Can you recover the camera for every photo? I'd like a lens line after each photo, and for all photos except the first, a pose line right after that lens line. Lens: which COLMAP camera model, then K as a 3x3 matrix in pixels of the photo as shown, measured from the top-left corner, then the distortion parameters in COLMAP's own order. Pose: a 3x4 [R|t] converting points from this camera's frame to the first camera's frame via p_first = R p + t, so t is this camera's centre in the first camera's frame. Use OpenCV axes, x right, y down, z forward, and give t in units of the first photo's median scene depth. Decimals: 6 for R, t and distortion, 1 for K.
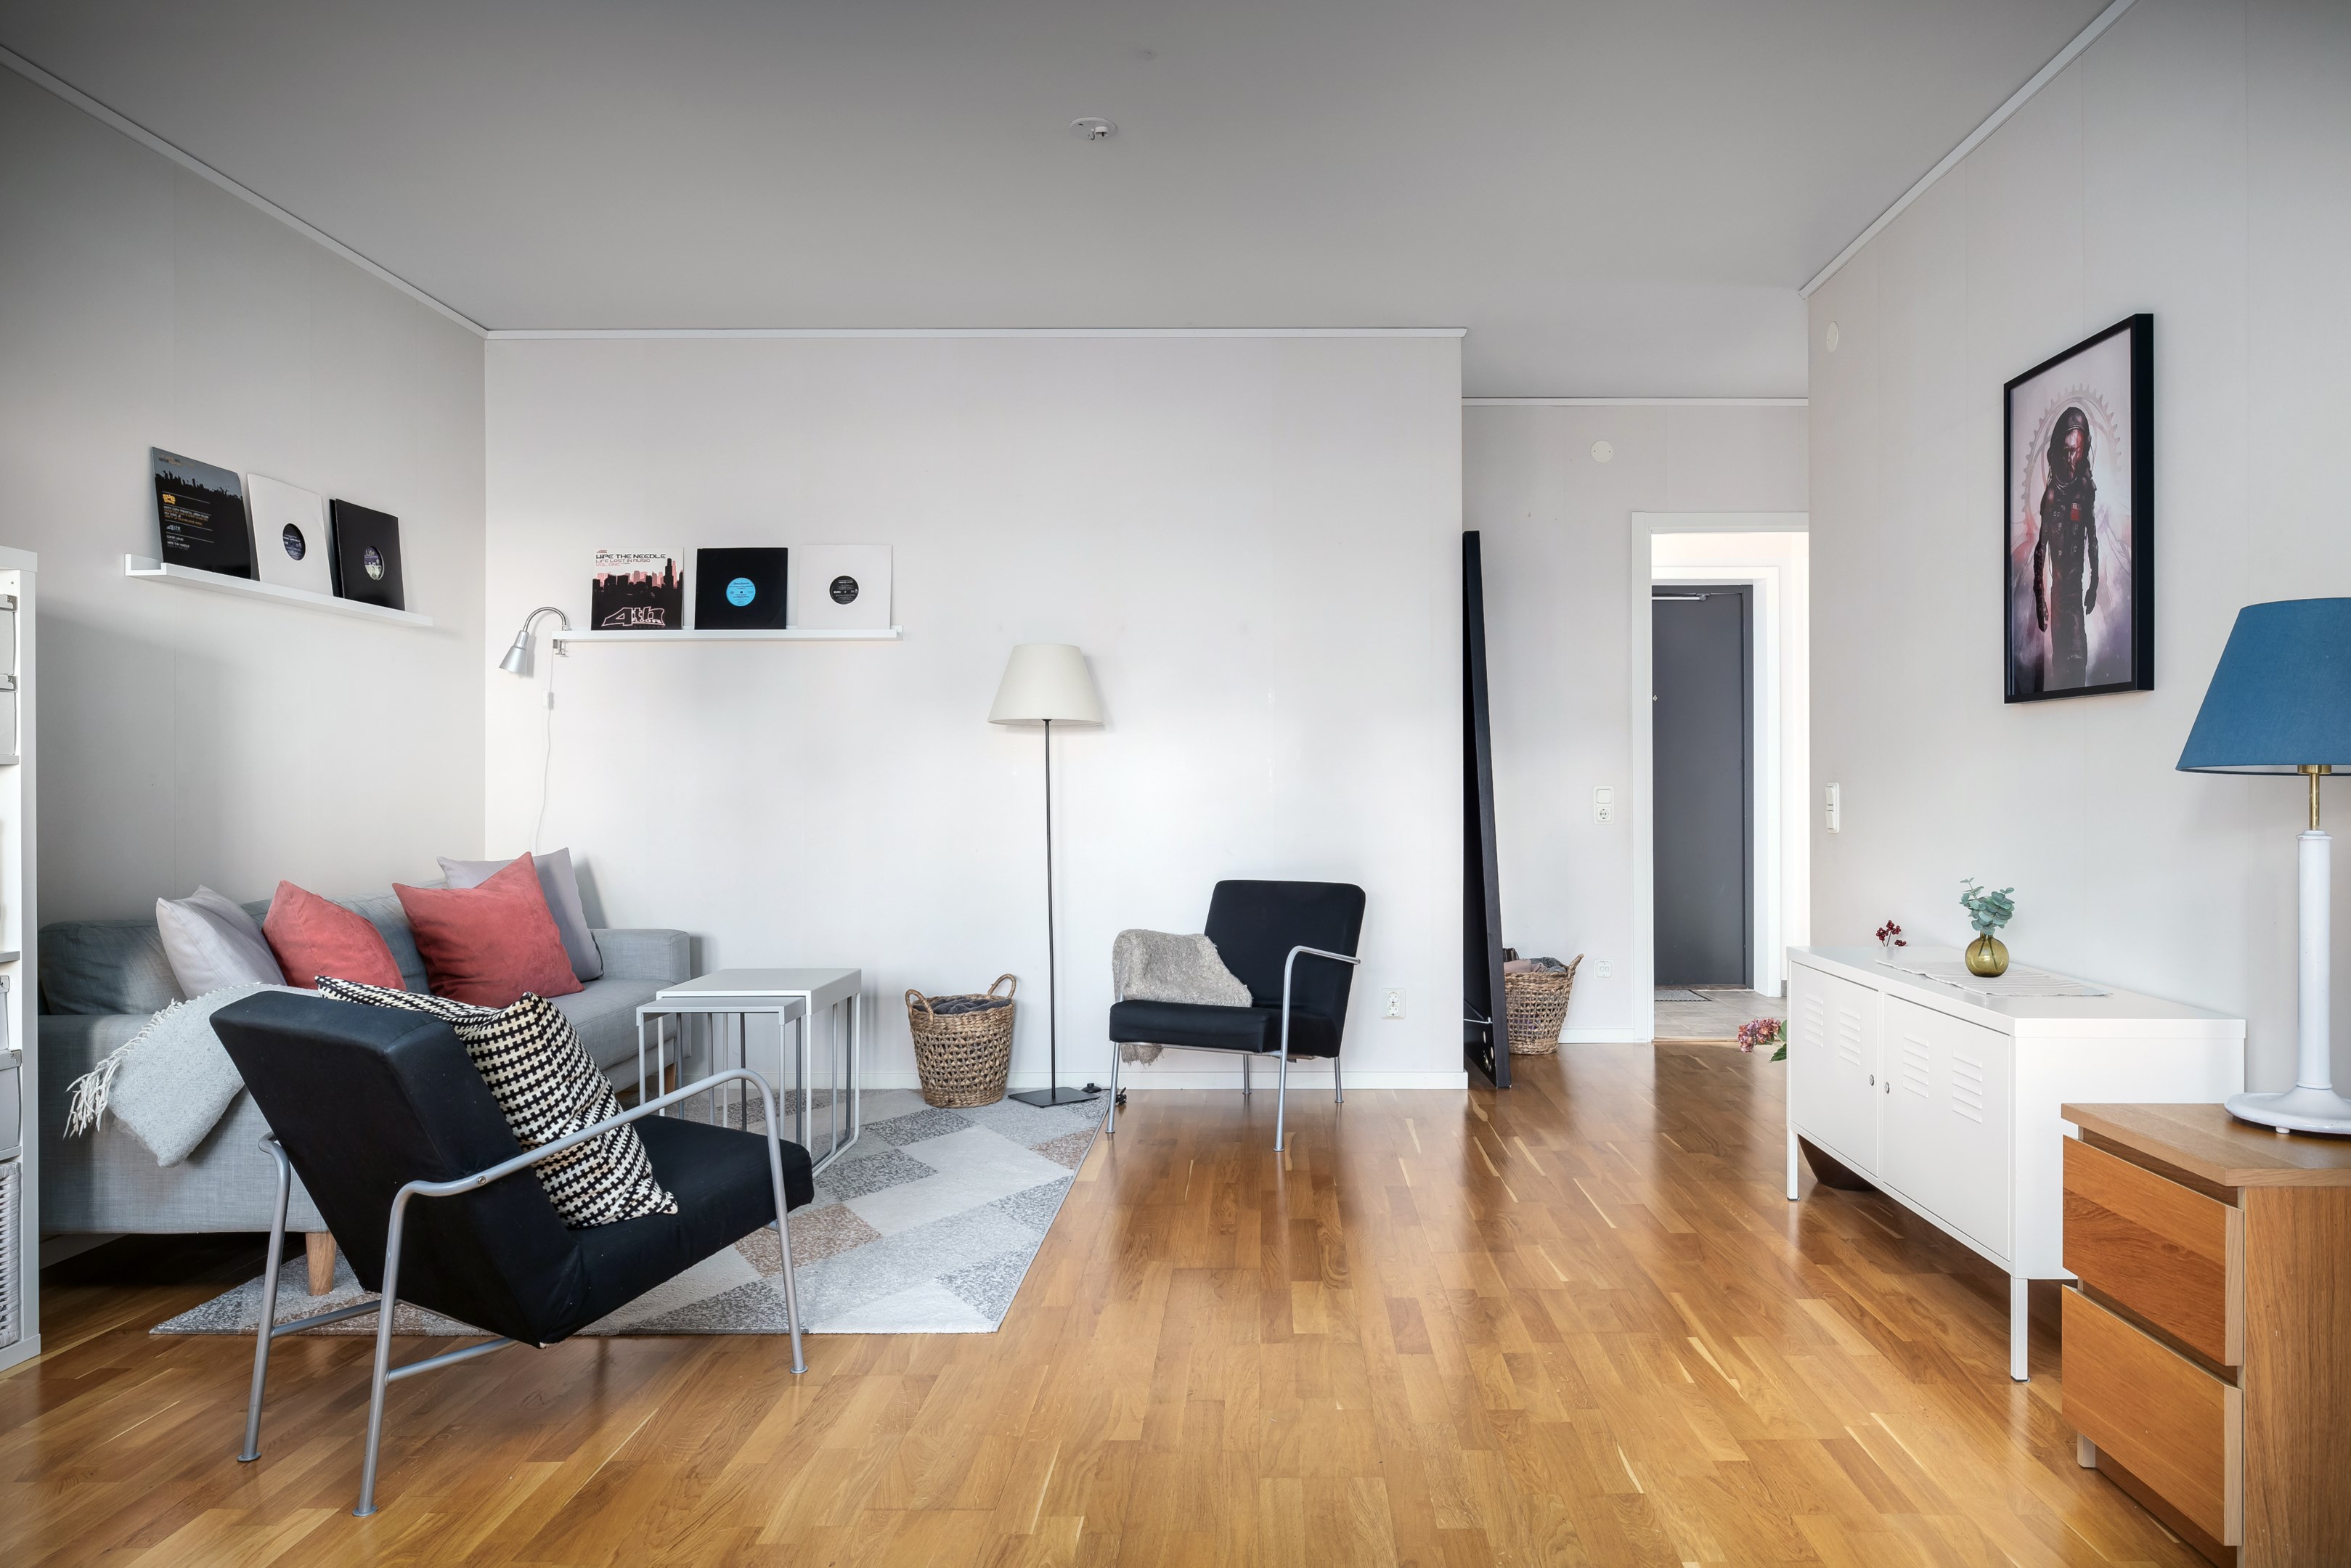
lens RADIAL K [[1529.4, 0, 1277.0], [0, 1529.4, 788.0], [0, 0, 1]] dist [0.006726, -0.006642]
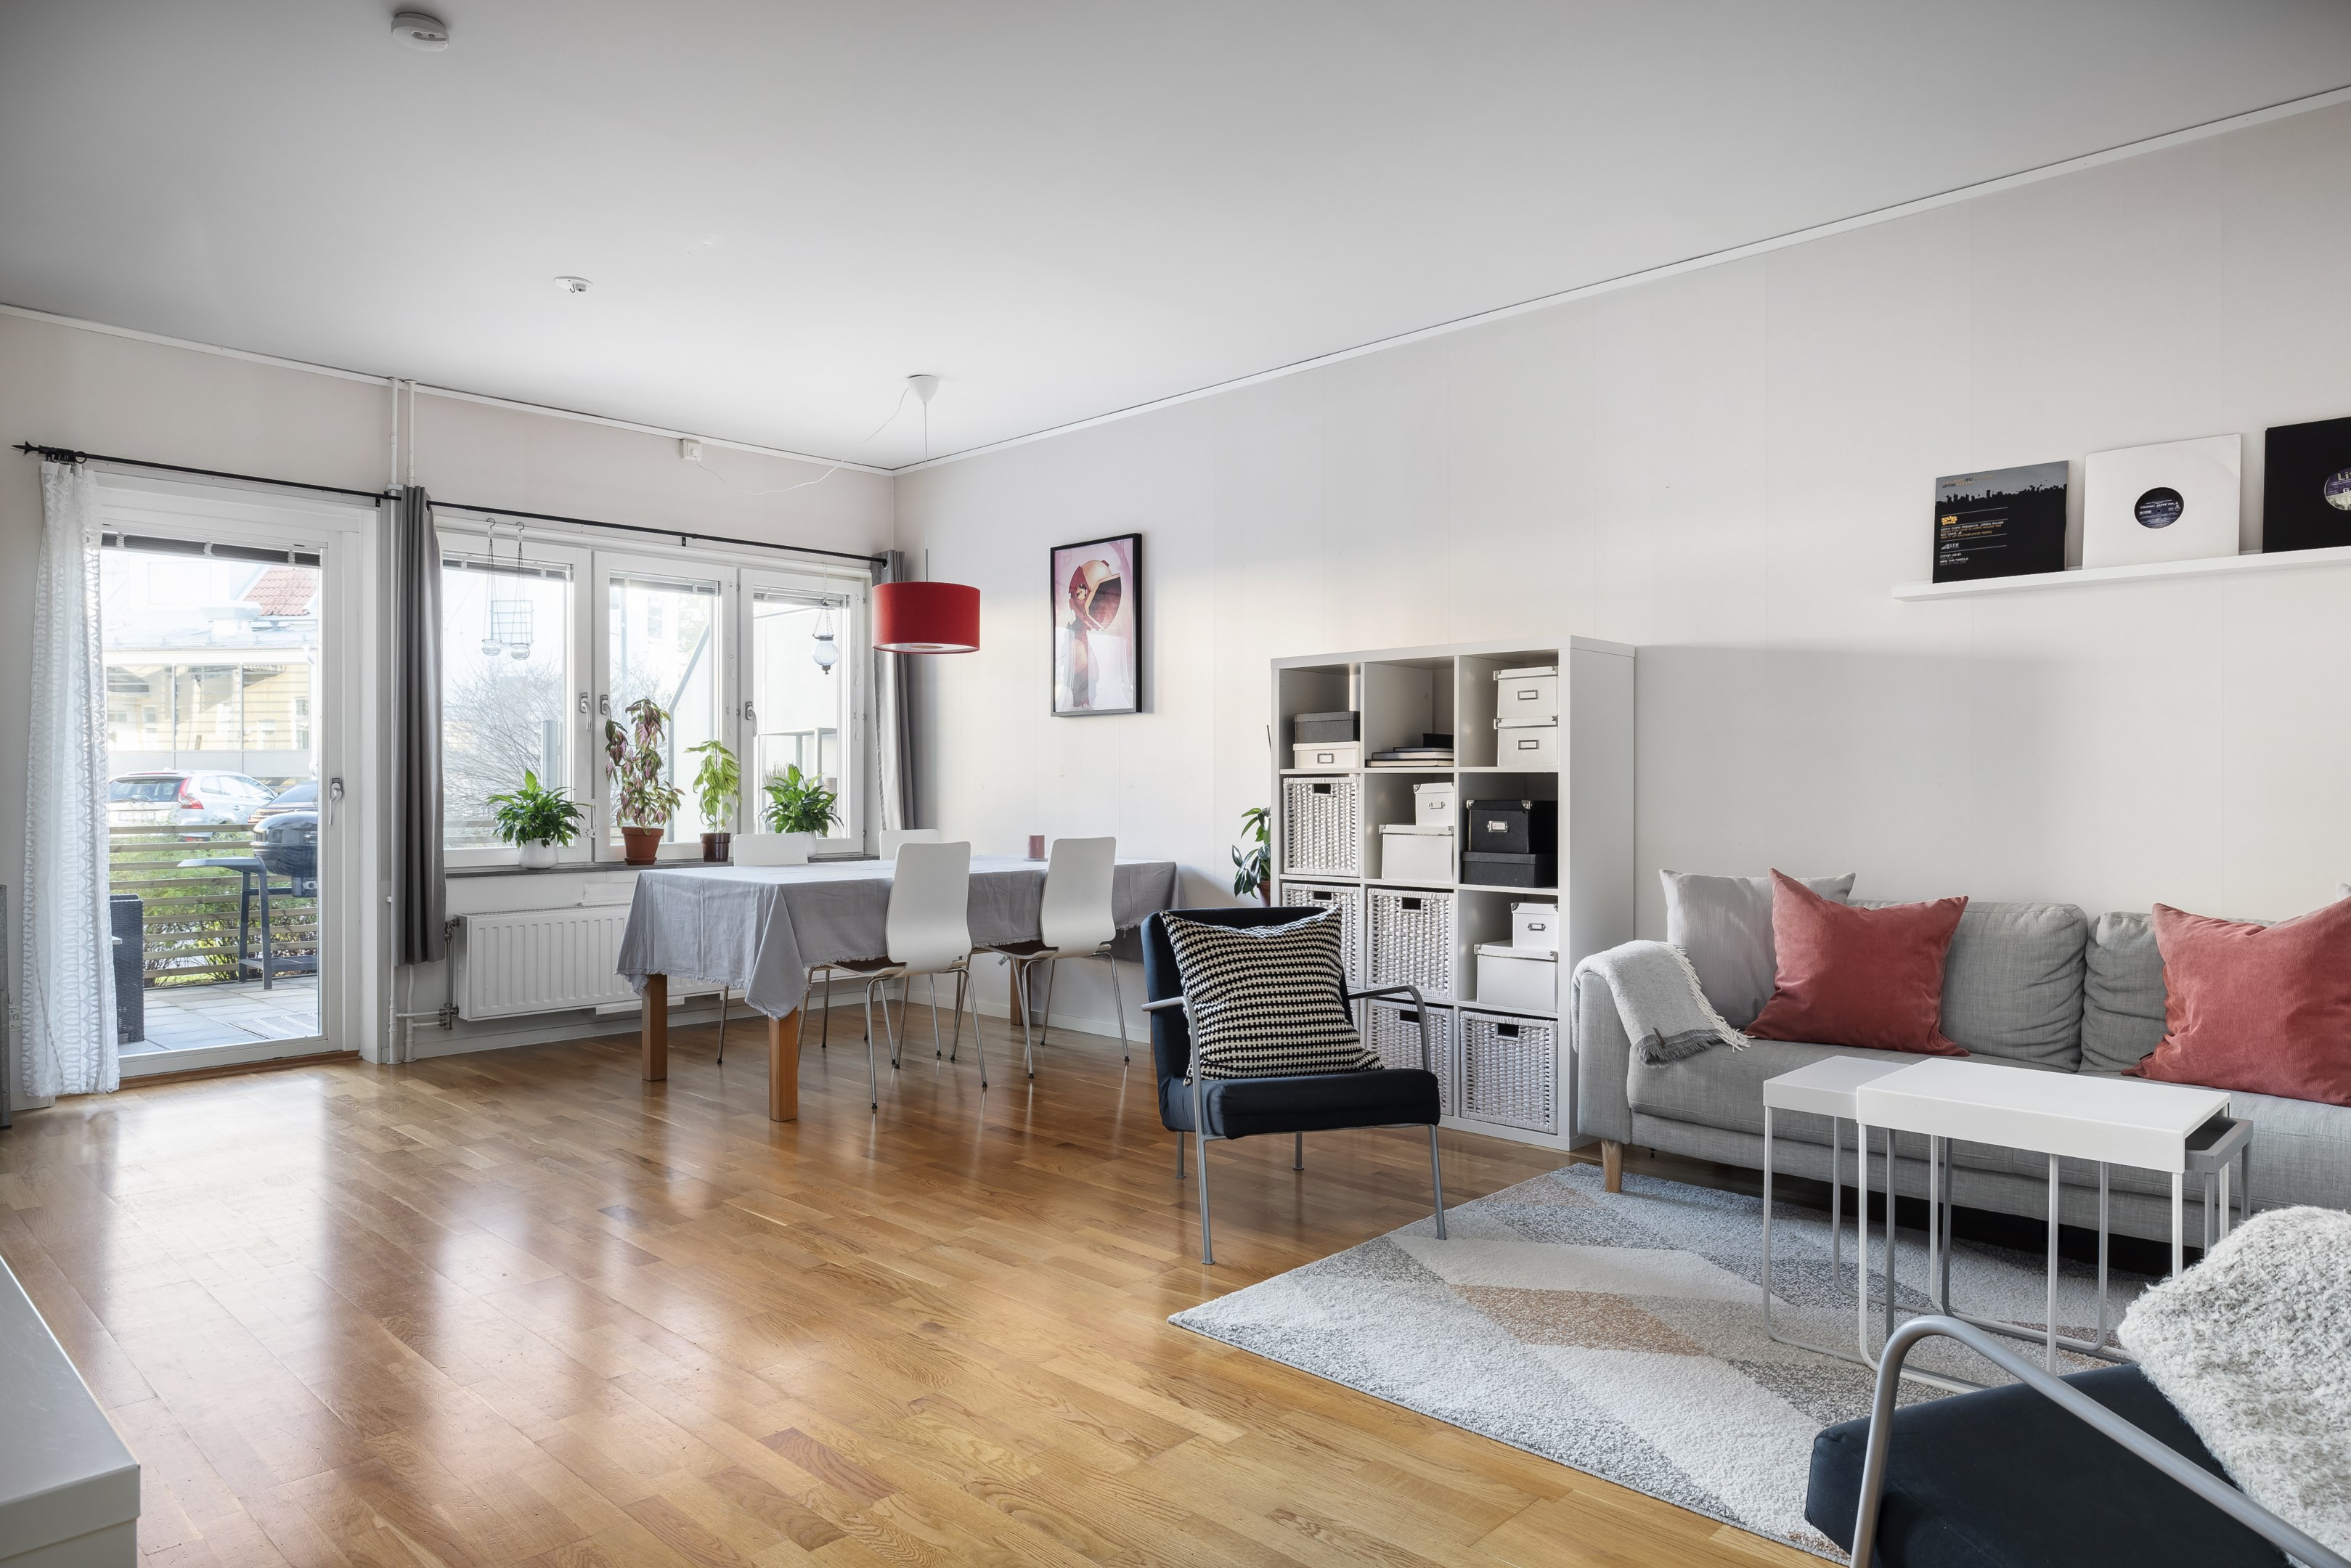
lens RADIAL K [[1479.3, 0, 1178.6], [0, 1479.3, 790.9], [0, 0, 1]] dist [-0.001450, 0.002171]
pose [[-0.702515, 0.006974, -0.711635, 0.375487], [0.002429, 0.999970, 0.007401, -0.005526], [0.711665, 0.003471, -0.702510, 1.243026]]
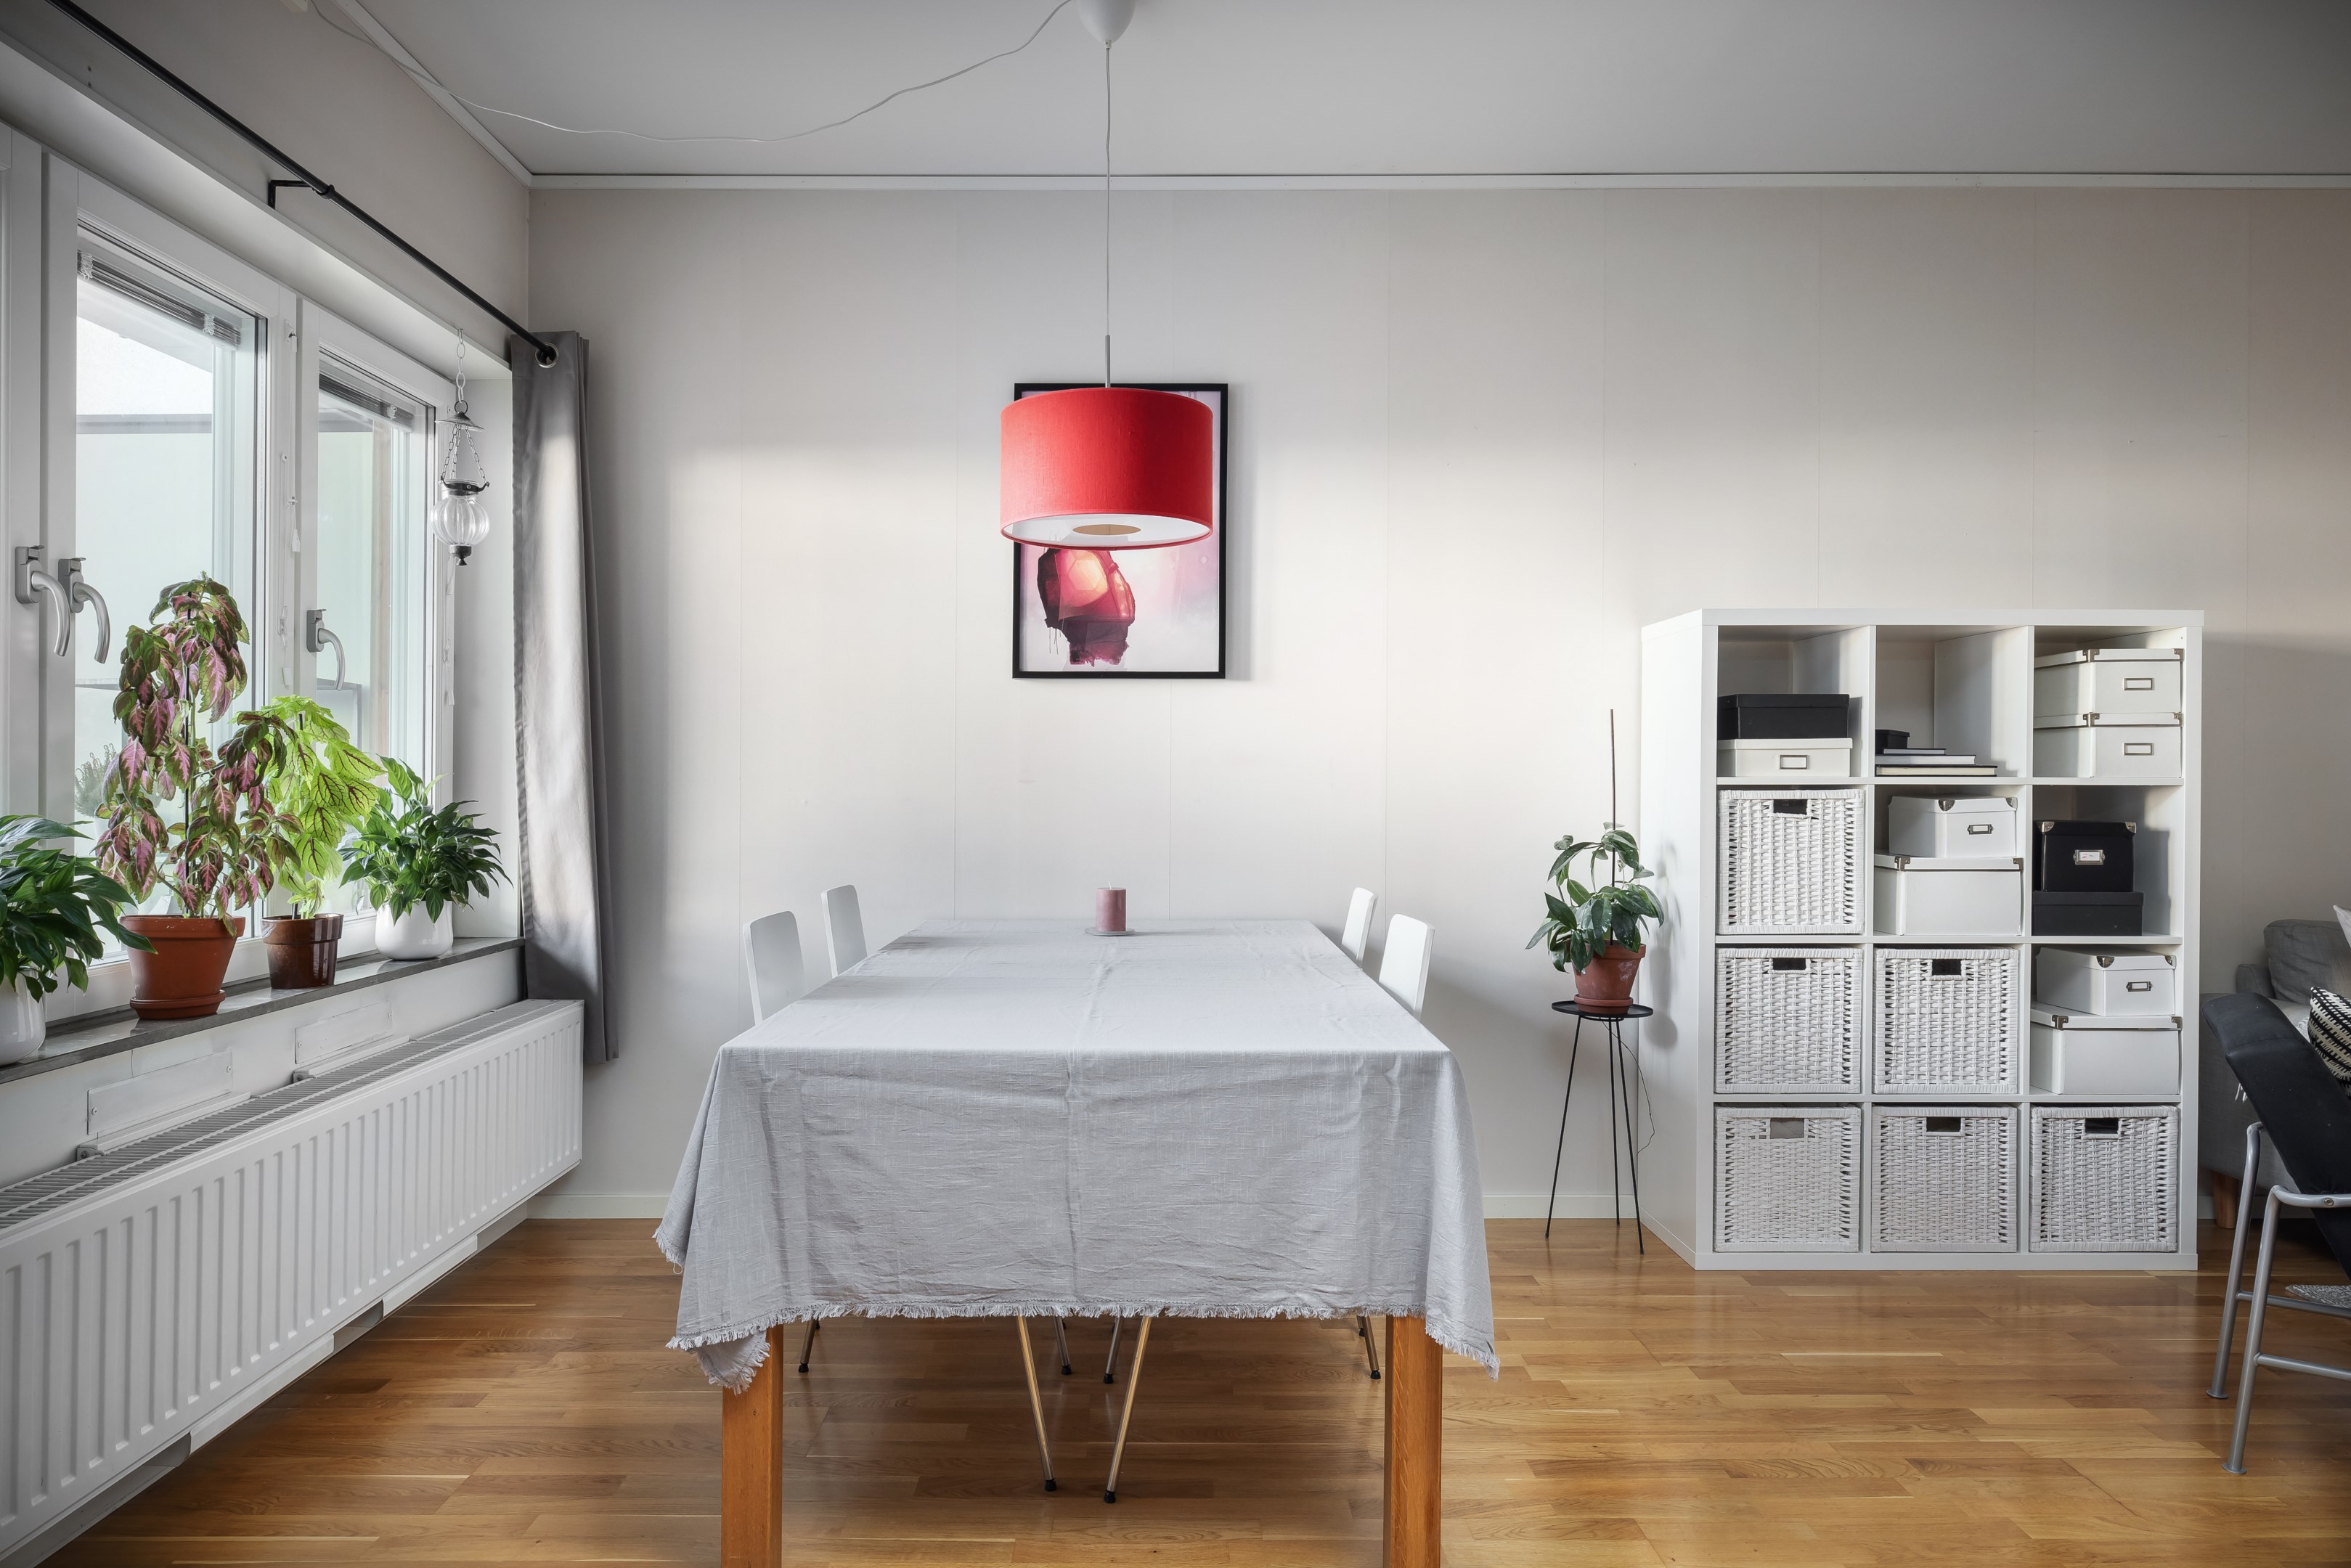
lens RADIAL K [[1503.3, 0, 1158.1], [0, 1503.3, 797.3], [0, 0, 1]] dist [0.001499, 0.002759]
pose [[0.000964, 0.014533, -0.999894, 0.267434], [-0.002582, 0.999891, 0.014530, -0.014695], [0.999996, 0.002567, 0.001001, 0.121807]]
